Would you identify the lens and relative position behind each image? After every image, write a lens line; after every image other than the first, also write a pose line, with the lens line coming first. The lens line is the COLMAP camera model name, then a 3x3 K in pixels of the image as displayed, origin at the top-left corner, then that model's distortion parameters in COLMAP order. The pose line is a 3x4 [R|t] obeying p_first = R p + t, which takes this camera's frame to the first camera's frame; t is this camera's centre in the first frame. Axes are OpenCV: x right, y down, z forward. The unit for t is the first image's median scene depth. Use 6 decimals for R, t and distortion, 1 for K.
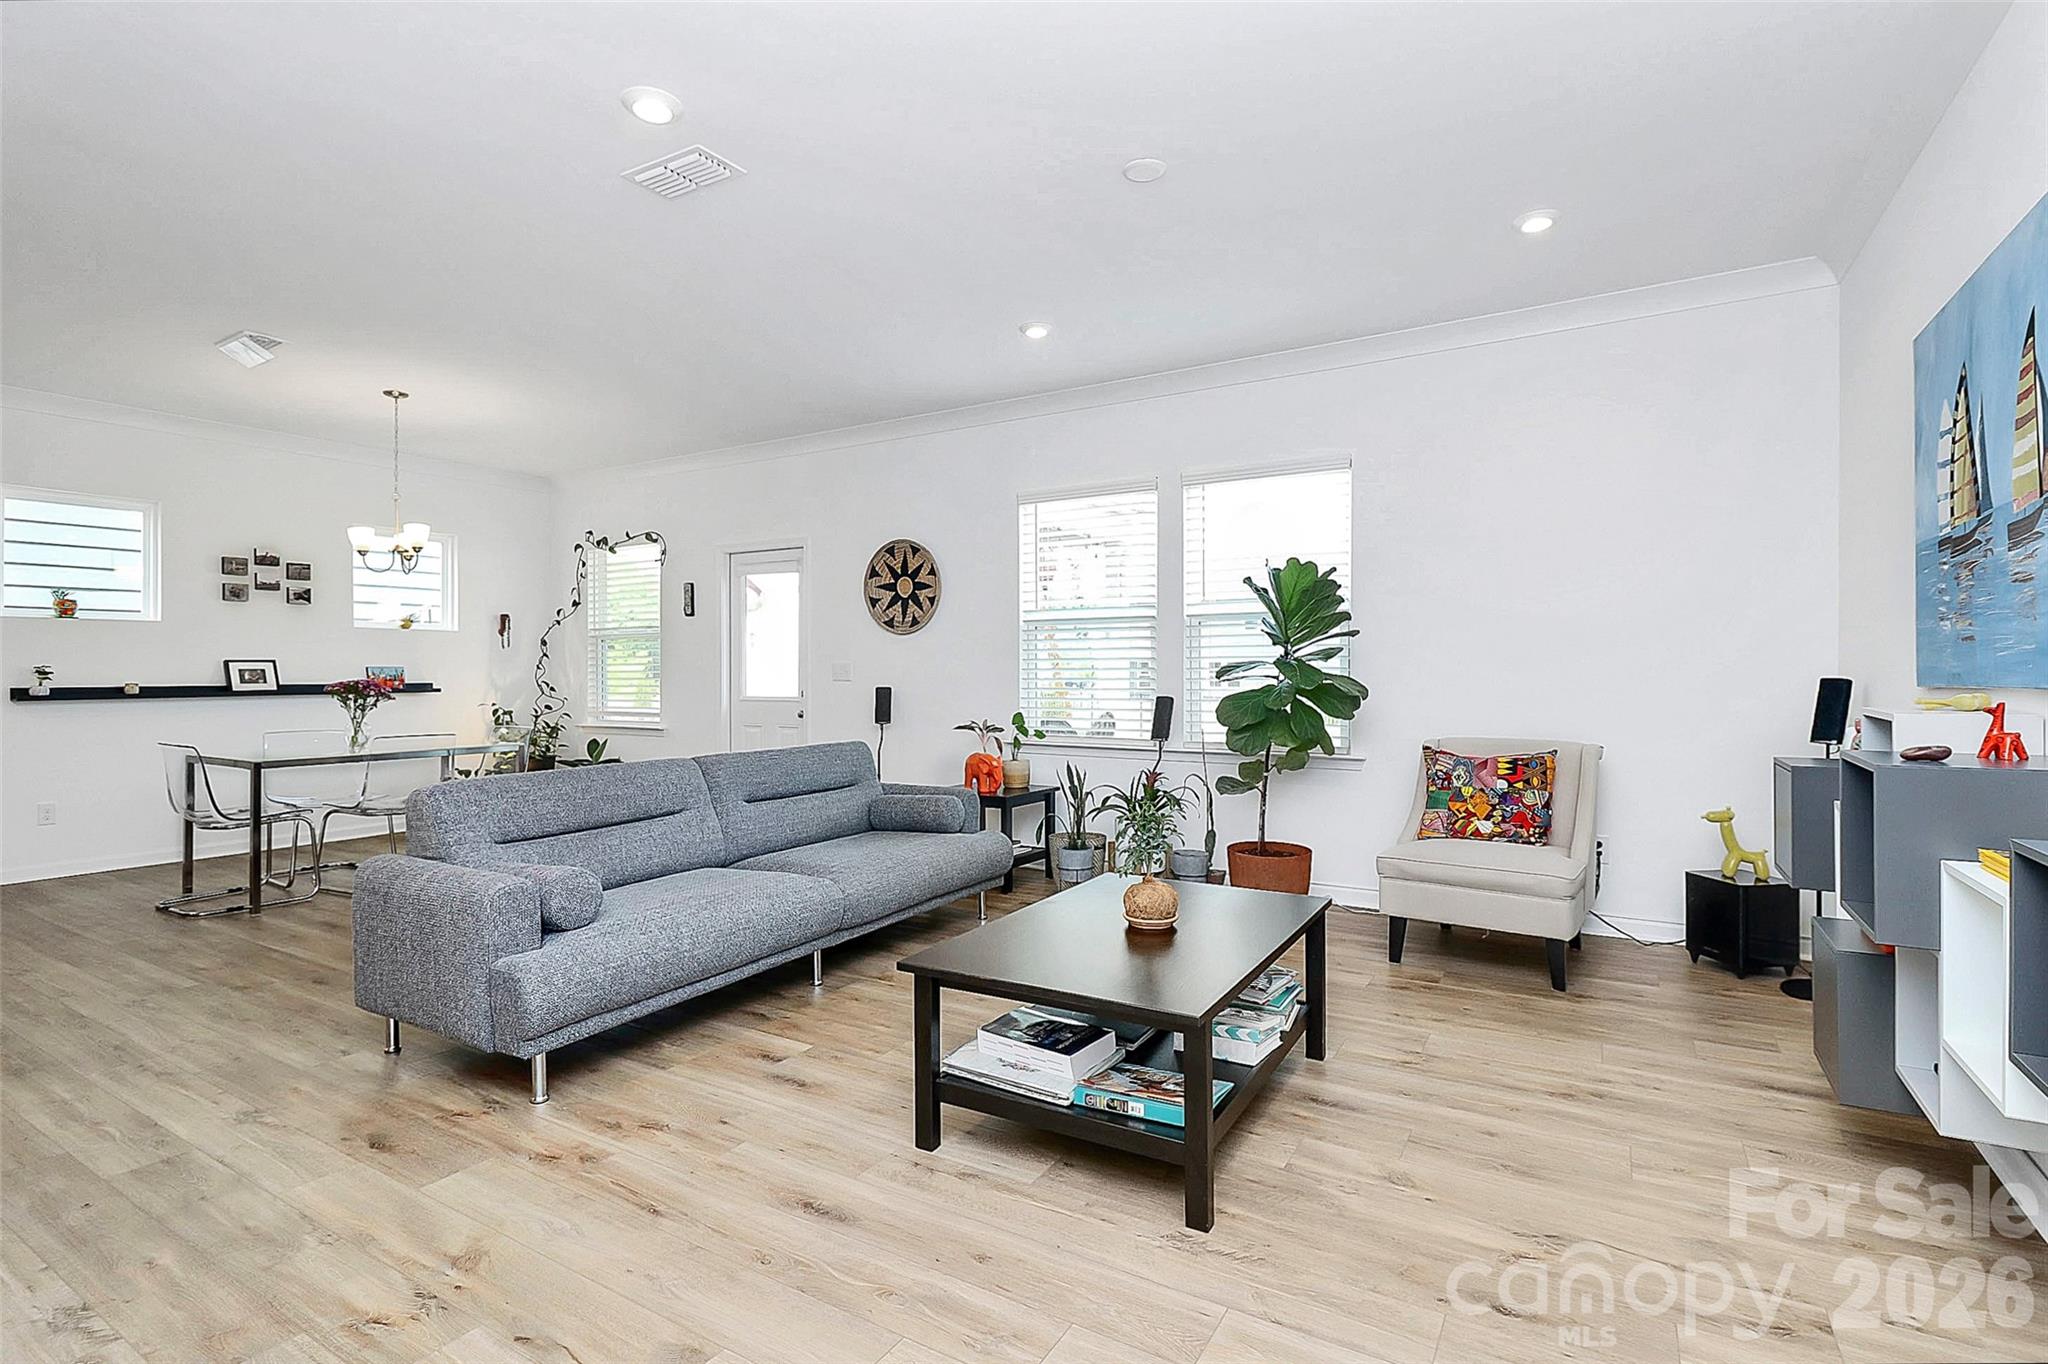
lens RADIAL K [[973.7, 0, 1011.1], [0, 973.7, 656.6], [0, 0, 1]] dist [0.006298, -0.008745]
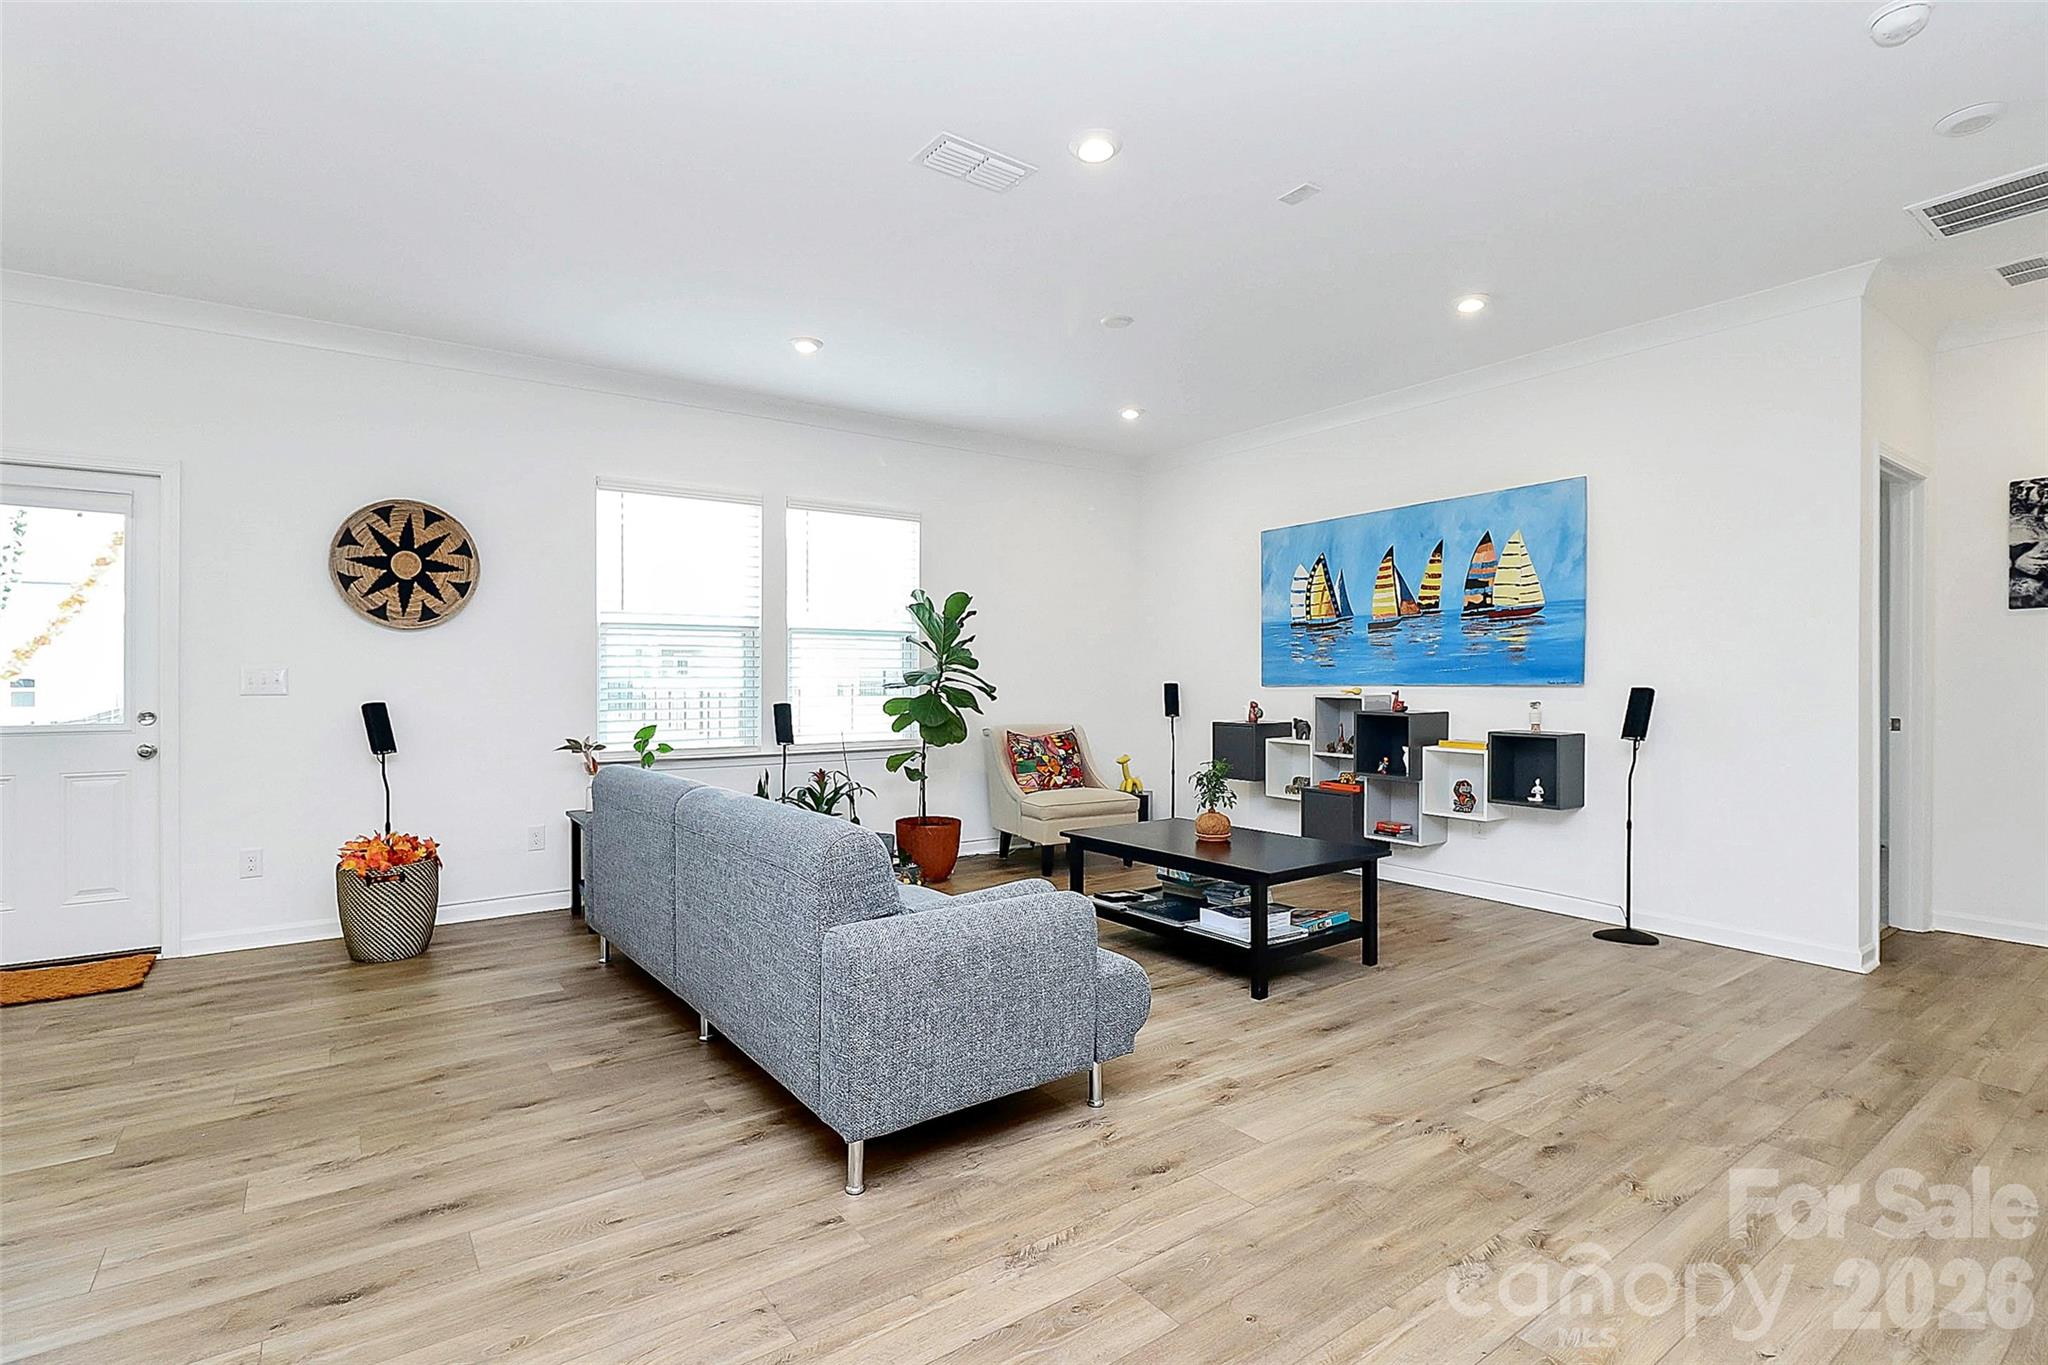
lens RADIAL K [[973.7, 0, 1015.0], [0, 973.7, 677.2], [0, 0, 1]] dist [0.006298, -0.008745]
pose [[0.392291, 0.003141, 0.919836, -0.610119], [-0.013105, 0.999912, 0.002175, 0.005607], [-0.919748, -0.012908, 0.392297, 0.291033]]
